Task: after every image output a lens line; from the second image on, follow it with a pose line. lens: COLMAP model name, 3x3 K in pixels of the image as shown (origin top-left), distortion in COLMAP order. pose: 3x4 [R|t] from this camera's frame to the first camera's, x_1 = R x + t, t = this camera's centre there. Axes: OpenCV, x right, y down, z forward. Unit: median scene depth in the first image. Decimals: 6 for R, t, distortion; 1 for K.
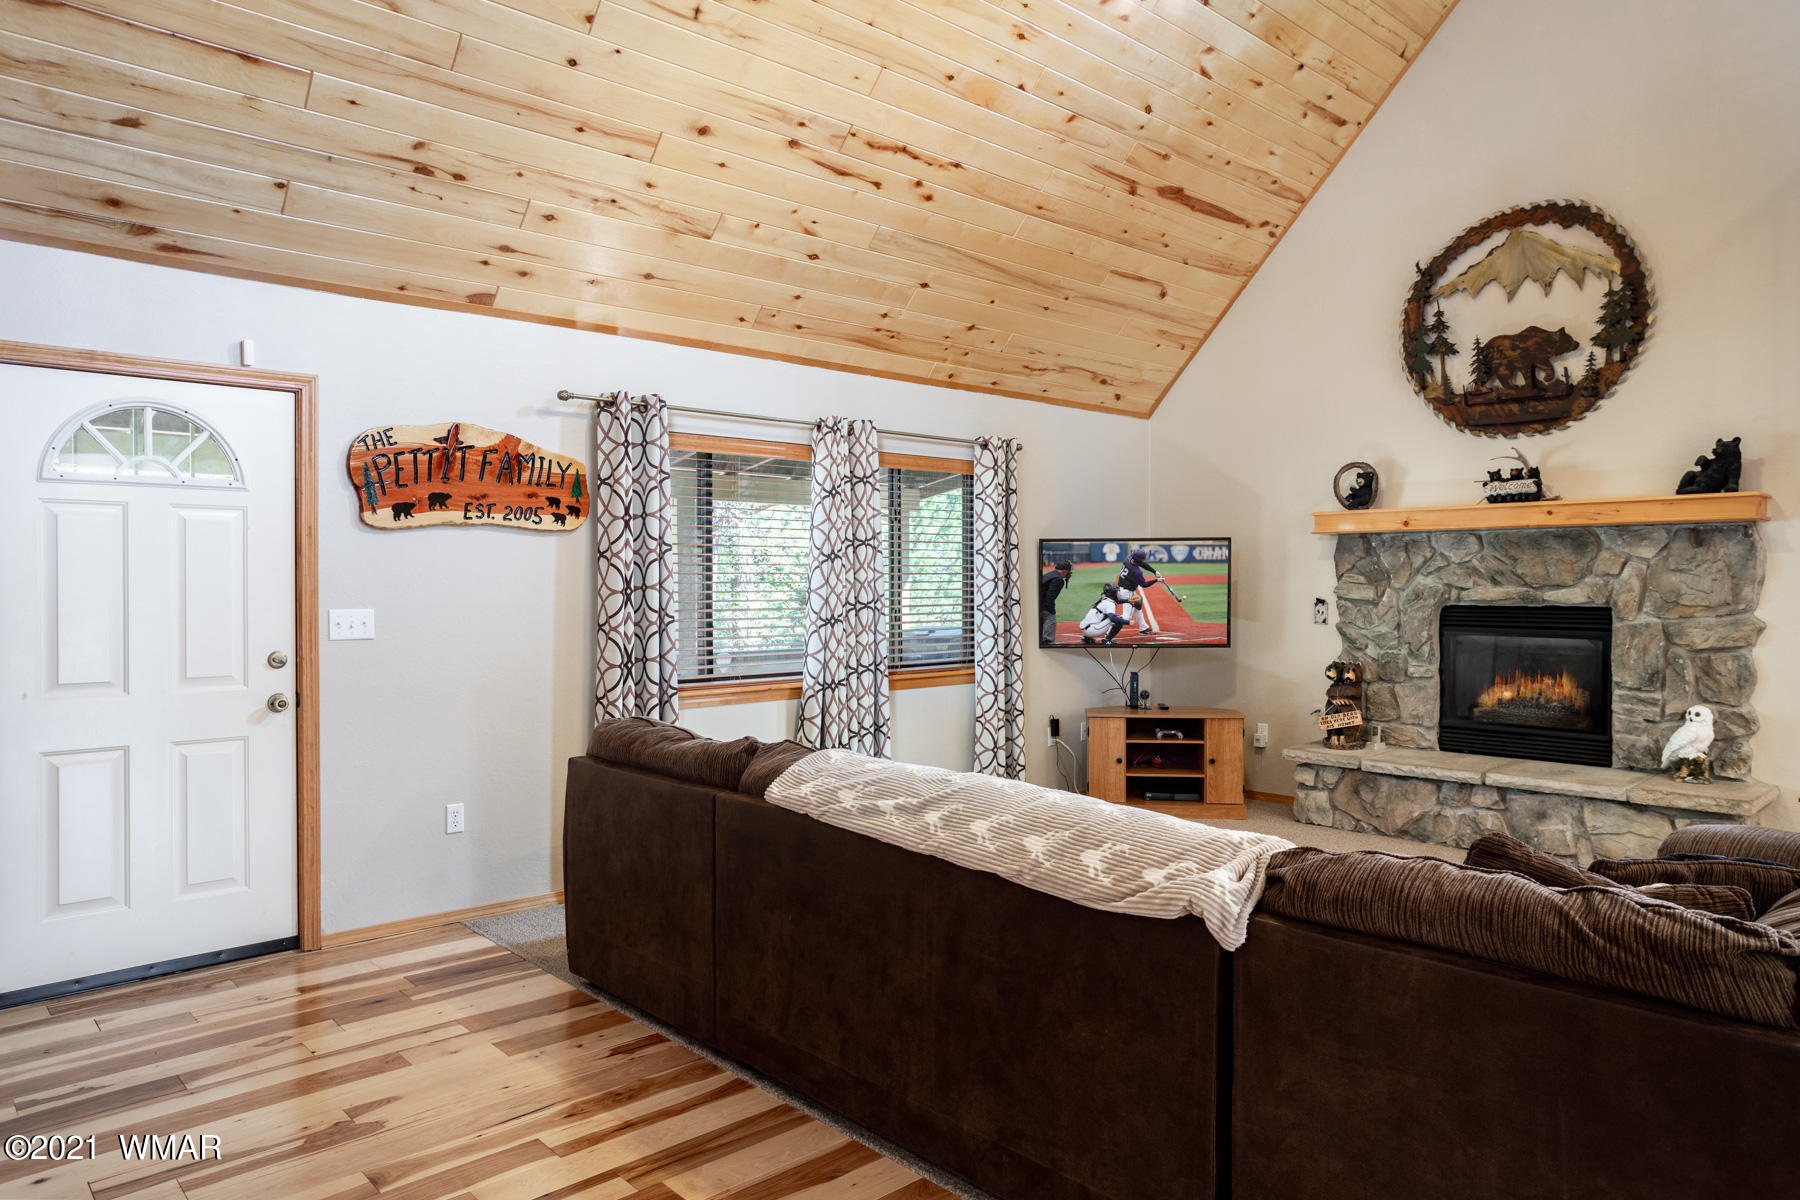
lens RADIAL K [[1145.1, 0, 897.7], [0, 1145.1, 585.8], [0, 0, 1]] dist [-0.002873, 0.001852]
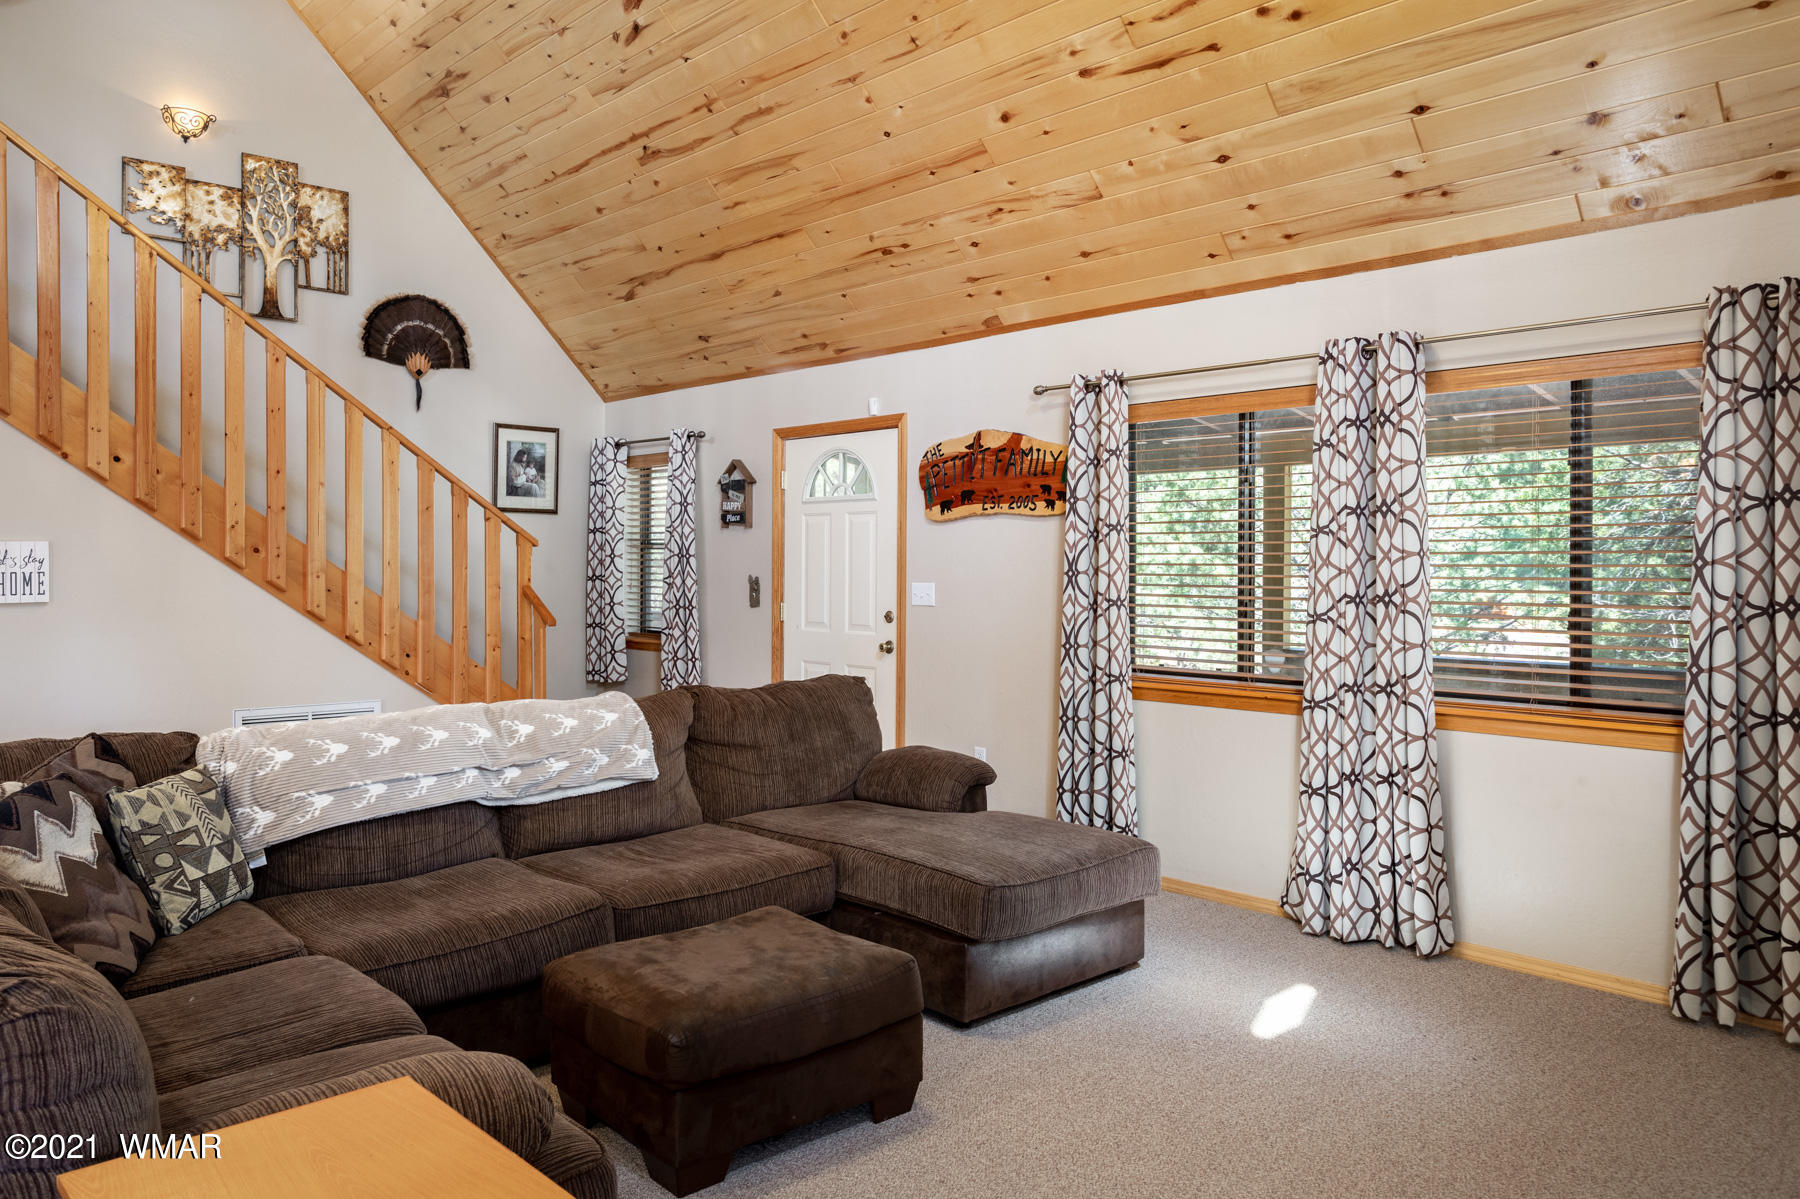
lens RADIAL K [[1275.8, 0, 892.5], [0, 1275.8, 555.8], [0, 0, 1]] dist [-0.000479, 0.002022]
pose [[0.012450, 0.002245, -0.999920, 0.962548], [-0.002150, 0.999995, 0.002218, -0.013504], [0.999920, 0.002122, 0.012455, 0.896066]]
